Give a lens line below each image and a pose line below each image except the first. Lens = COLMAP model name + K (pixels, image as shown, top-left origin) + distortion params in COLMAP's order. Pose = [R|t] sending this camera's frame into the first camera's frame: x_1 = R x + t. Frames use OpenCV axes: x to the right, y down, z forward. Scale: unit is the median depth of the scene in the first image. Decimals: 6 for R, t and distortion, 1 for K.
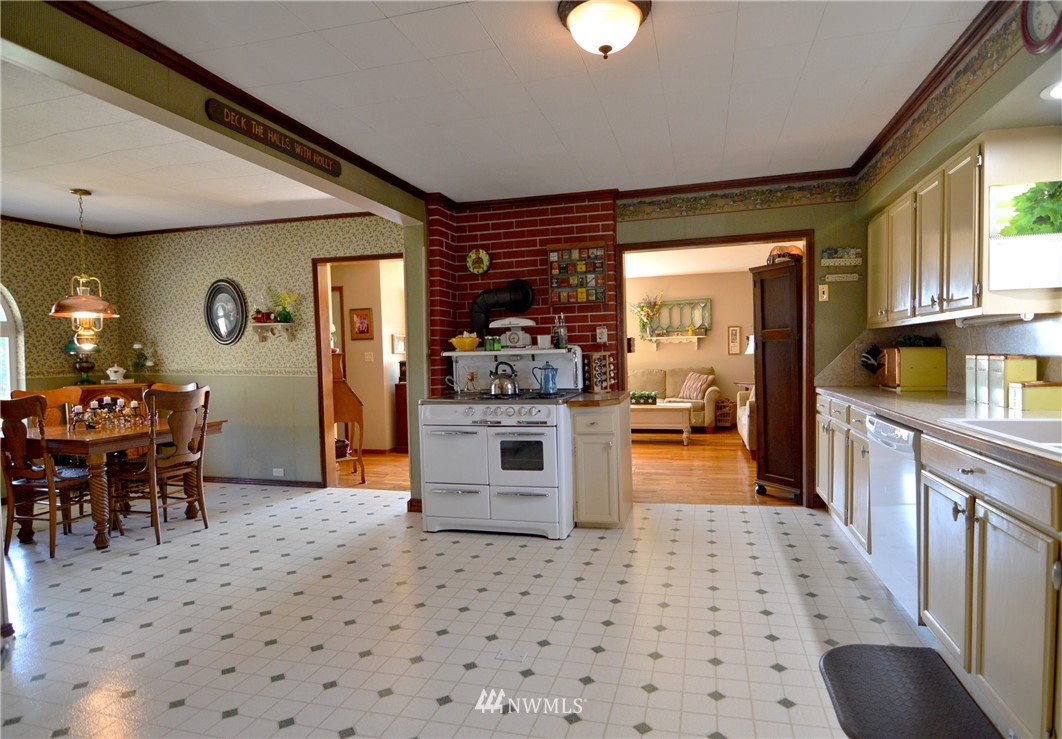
lens RADIAL K [[548.4, 0, 529.9], [0, 548.4, 383.6], [0, 0, 1]] dist [-0.028651, -0.000523]
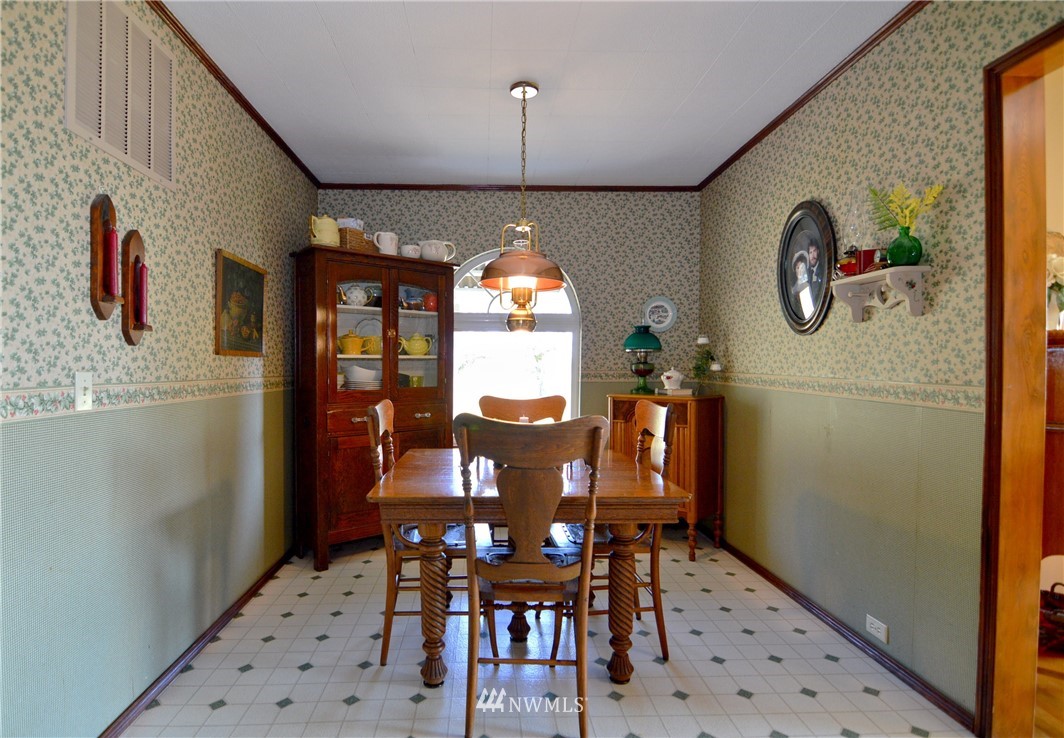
lens RADIAL K [[549.4, 0, 530.9], [0, 549.4, 383.1], [0, 0, 1]] dist [-0.028651, -0.000523]
pose [[0.315487, 0.042082, -0.947996, -0.160146], [-0.061295, 0.997834, 0.023895, -0.021217], [0.946948, 0.050569, 0.317383, 0.618890]]
